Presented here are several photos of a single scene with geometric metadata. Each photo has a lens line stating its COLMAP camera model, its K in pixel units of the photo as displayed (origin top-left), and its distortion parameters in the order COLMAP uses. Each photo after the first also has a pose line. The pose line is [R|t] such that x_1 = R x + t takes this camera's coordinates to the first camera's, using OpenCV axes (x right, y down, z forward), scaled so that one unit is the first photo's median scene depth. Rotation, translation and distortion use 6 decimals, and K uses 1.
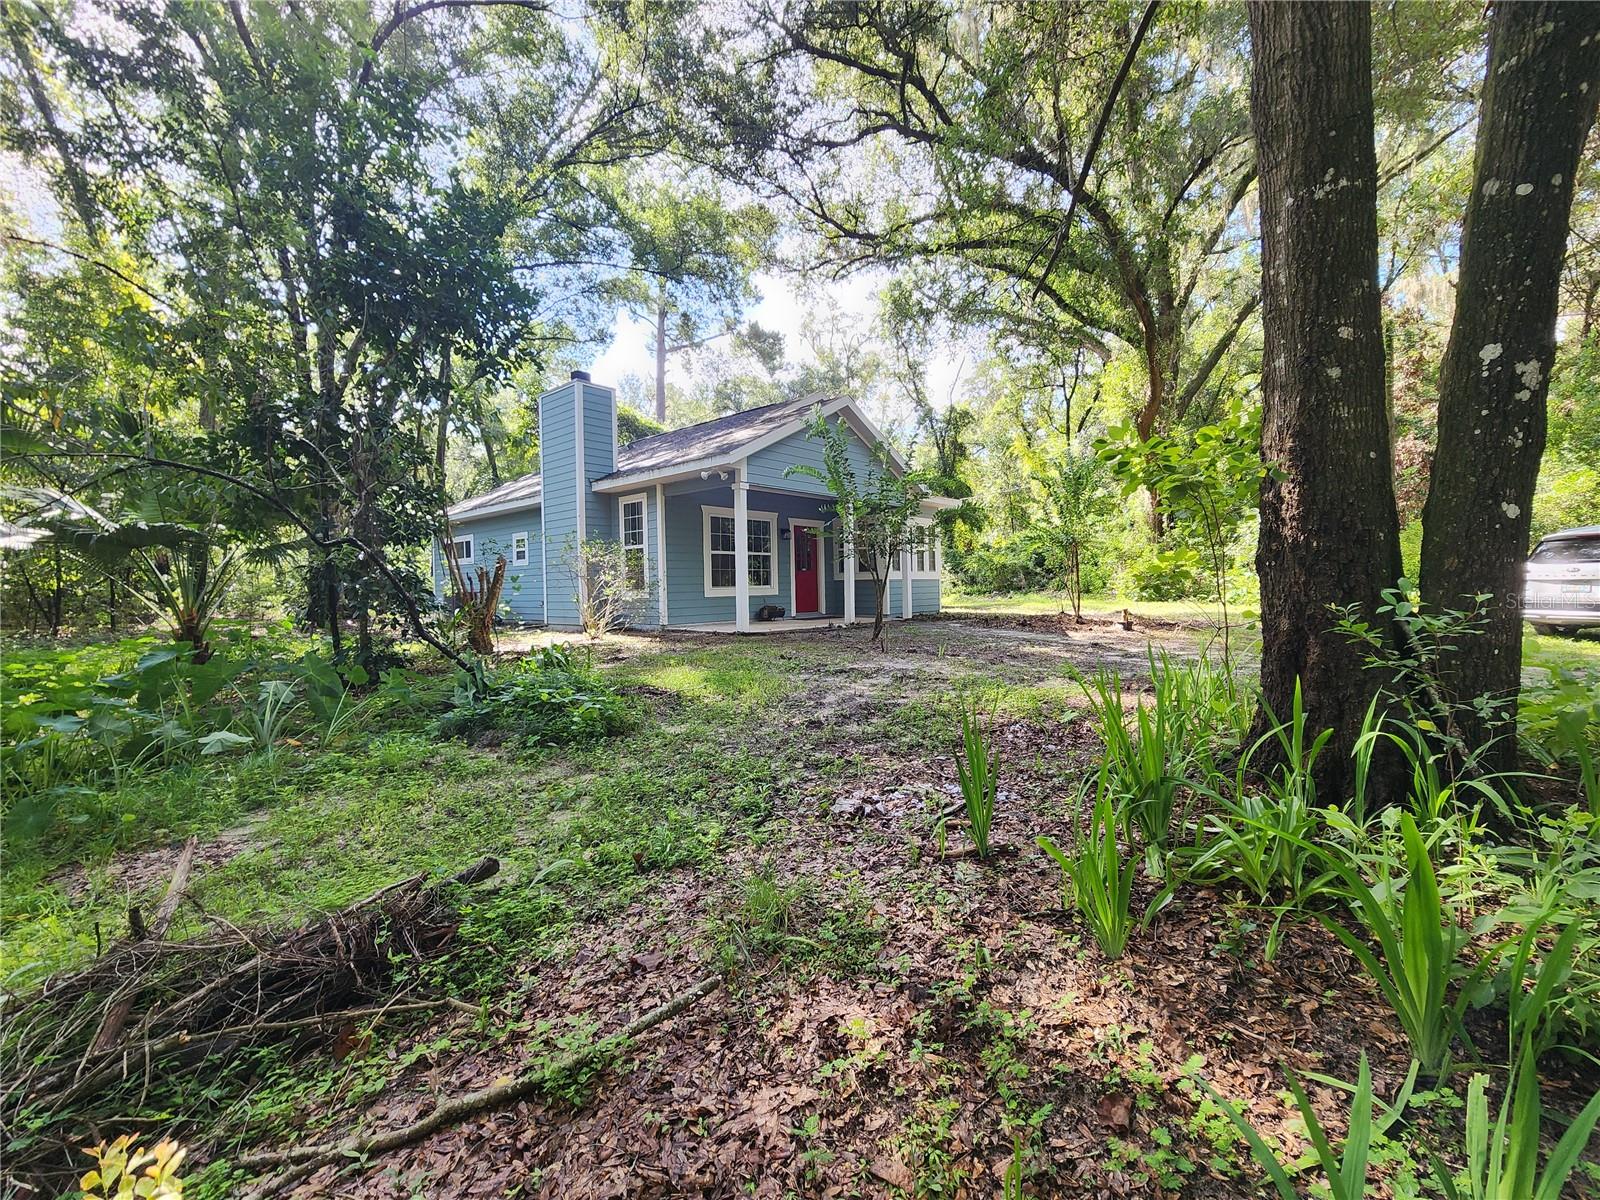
lens RADIAL K [[672.1, 0, 796.6], [0, 672.1, 589.8], [0, 0, 1]] dist [0.000780, 0.000303]
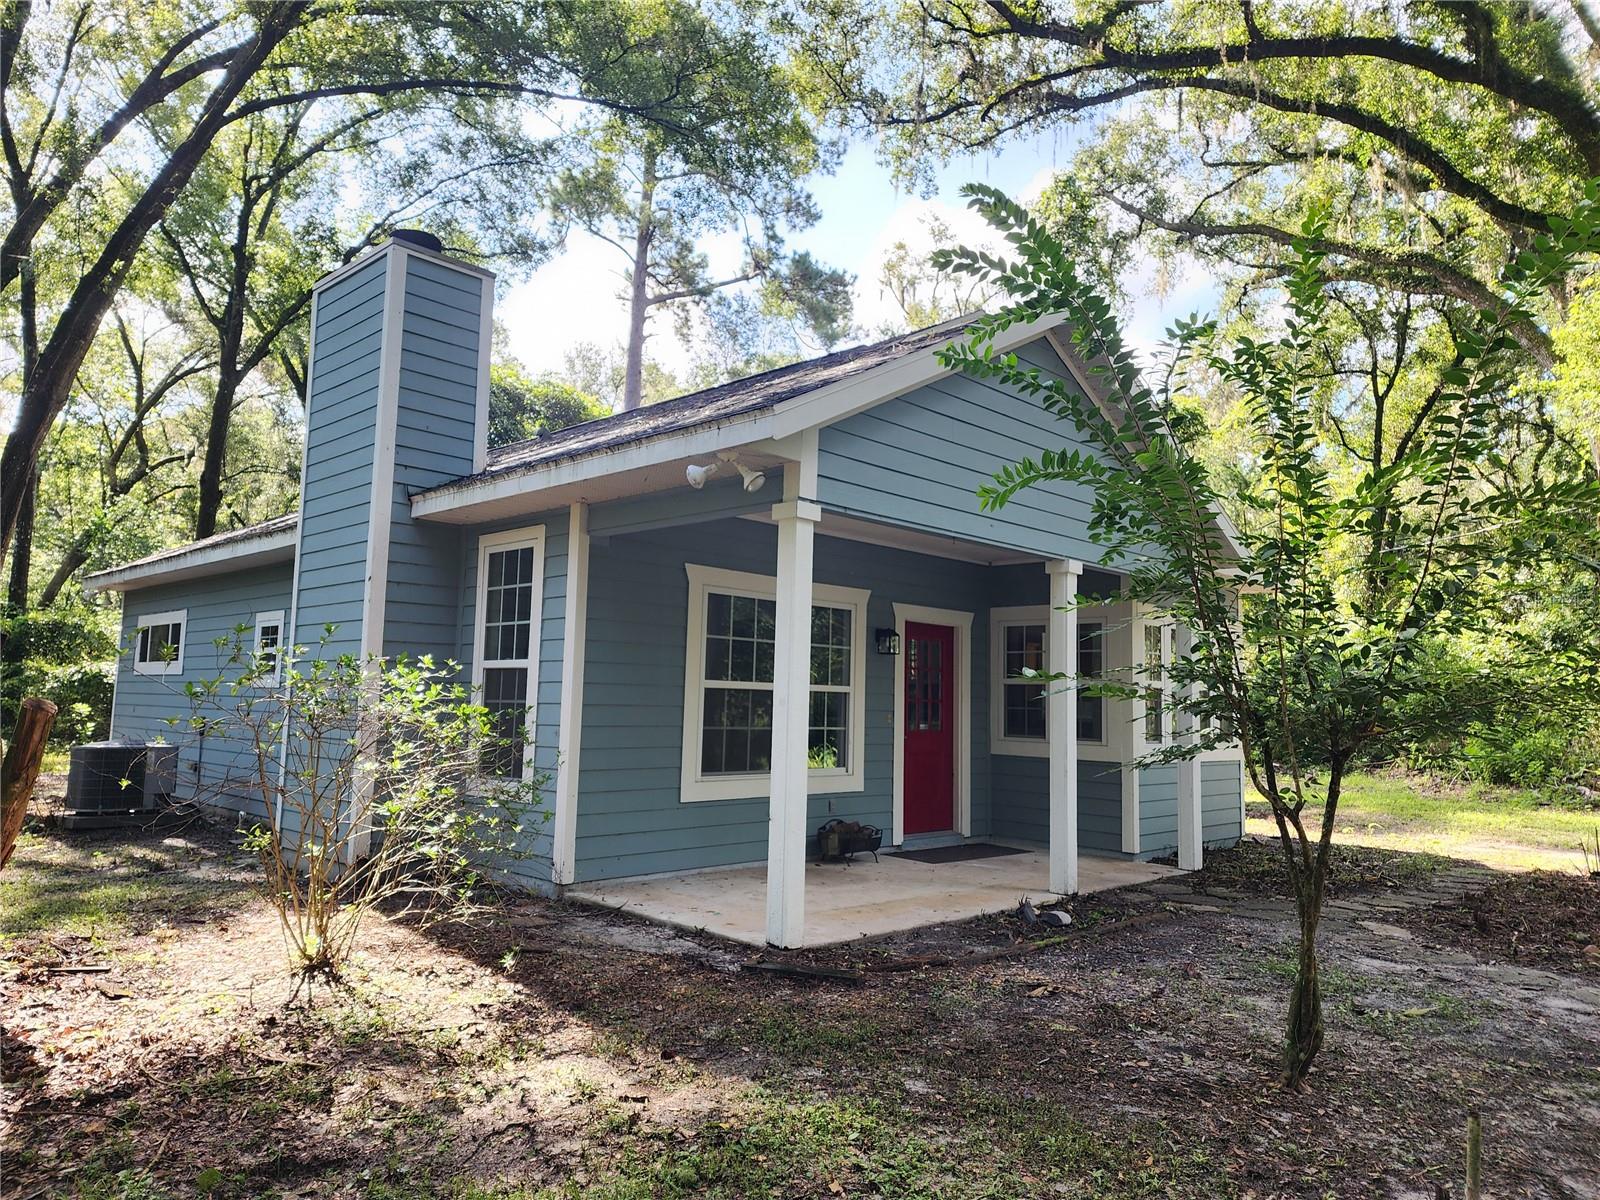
lens RADIAL K [[1081.8, 0, 797.8], [0, 1081.8, 602.9], [0, 0, 1]] dist [0.044165, -0.000481]
pose [[0.998213, 0.039272, -0.045037, -0.045443], [-0.043525, 0.994263, -0.097710, -0.042115], [0.040941, 0.099495, 0.994195, 0.359483]]
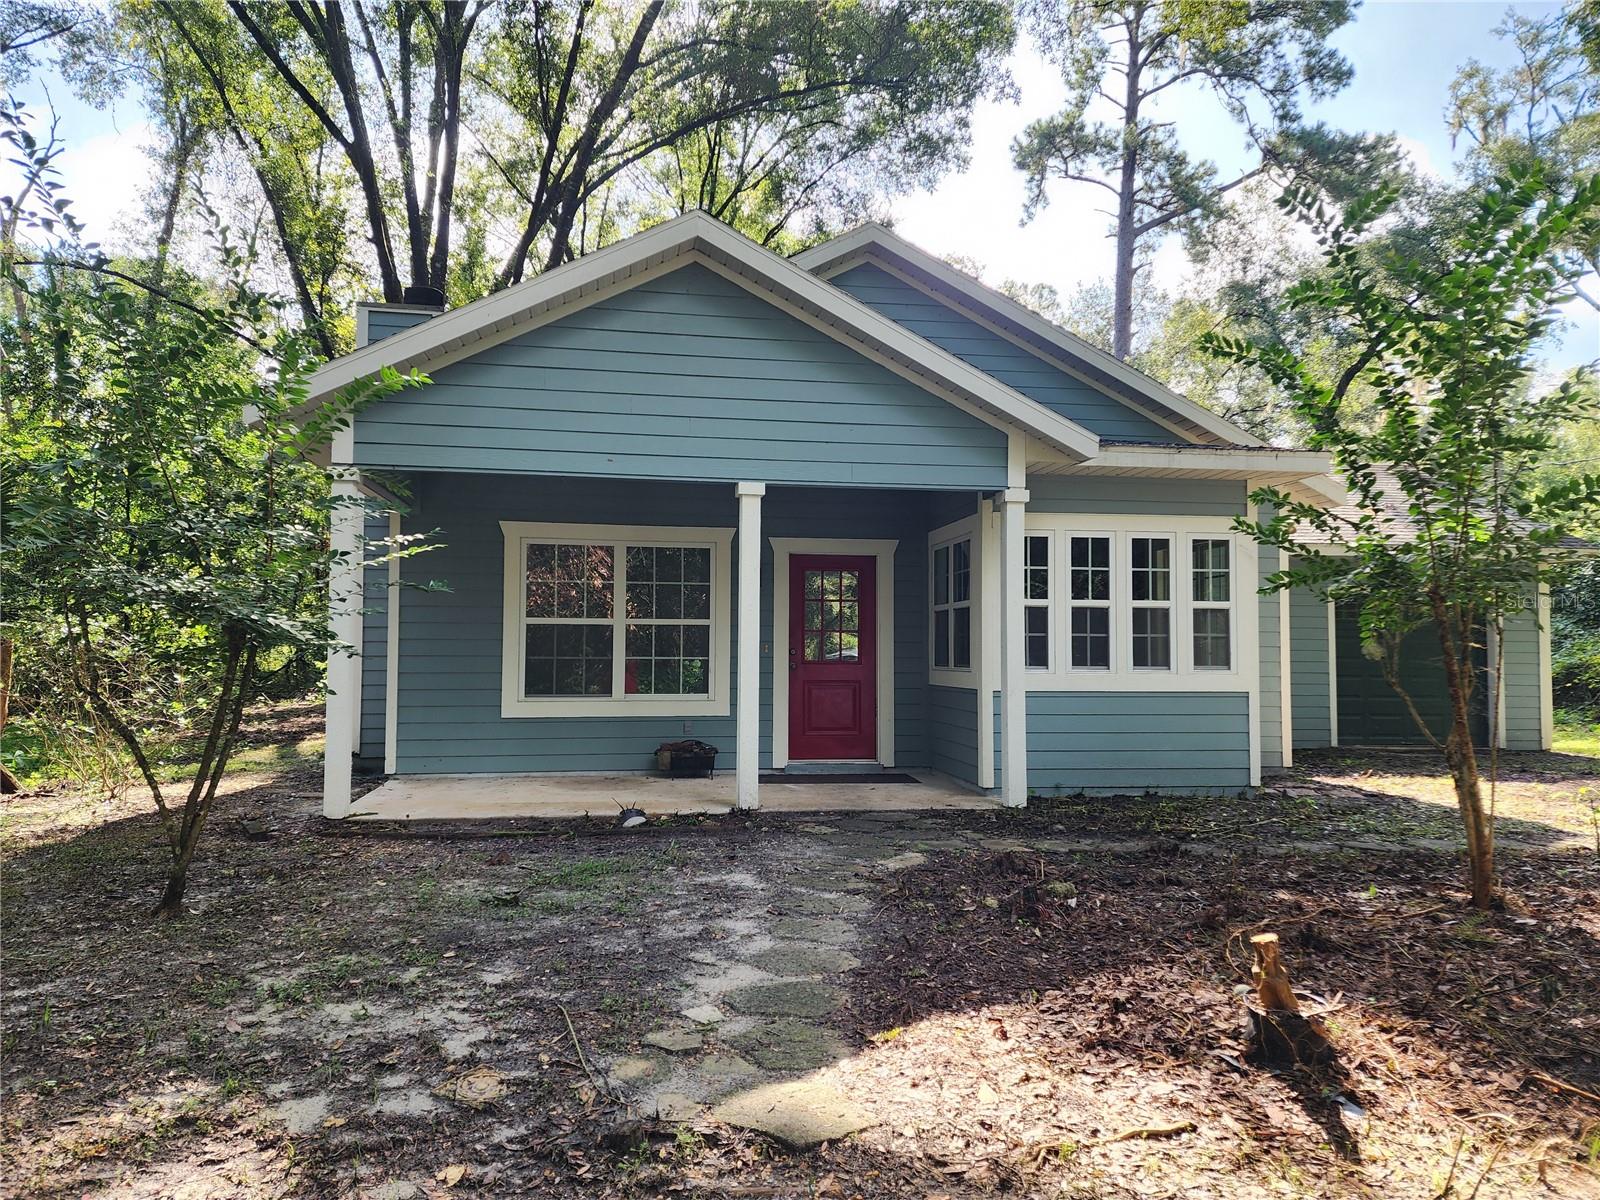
lens RADIAL K [[1081.8, 0, 800.7], [0, 1081.8, 604.2], [0, 0, 1]] dist [0.044165, -0.000481]
pose [[0.784139, -0.010495, -0.620497, 0.479253], [-0.018011, 0.999051, -0.039659, -0.039488], [0.620324, 0.042274, 0.783206, 0.511056]]
